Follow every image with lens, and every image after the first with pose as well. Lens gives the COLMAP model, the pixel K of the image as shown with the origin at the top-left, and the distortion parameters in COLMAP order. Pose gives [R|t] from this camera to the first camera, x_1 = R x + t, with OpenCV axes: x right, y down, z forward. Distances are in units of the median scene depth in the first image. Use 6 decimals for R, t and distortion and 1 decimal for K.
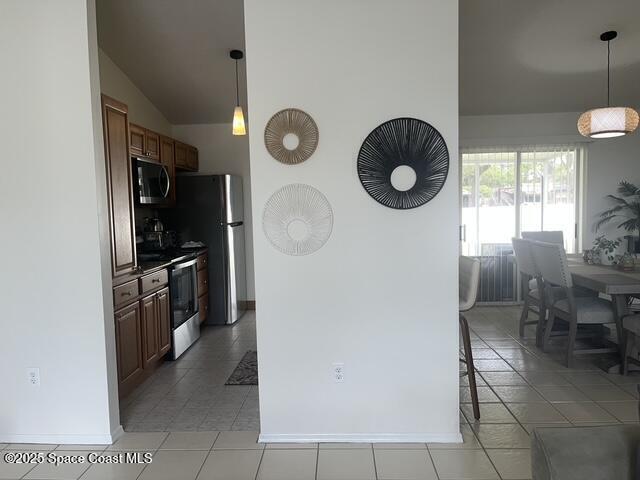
lens RADIAL K [[488.8, 0, 320.0], [0, 488.8, 240.0], [0, 0, 1]] dist [0.066887, -0.083000]
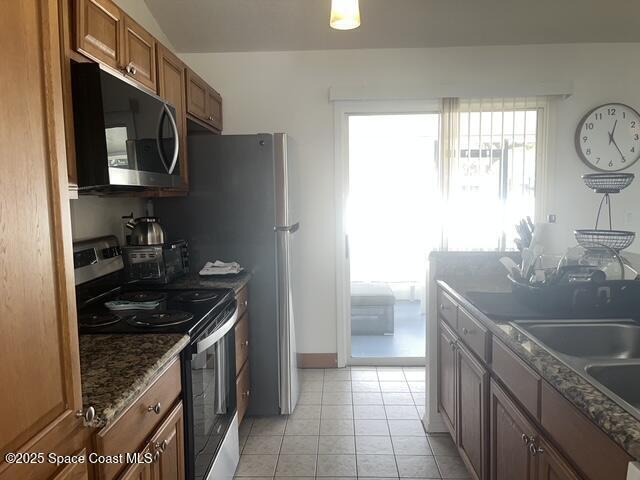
lens RADIAL K [[488.8, 0, 320.0], [0, 488.8, 240.0], [0, 0, 1]] dist [0.066887, -0.083000]
pose [[0.999886, 0.006504, 0.013608, -0.166398], [-0.006790, 0.999755, 0.021074, -0.032880], [-0.013468, -0.021164, 0.999685, 0.494949]]
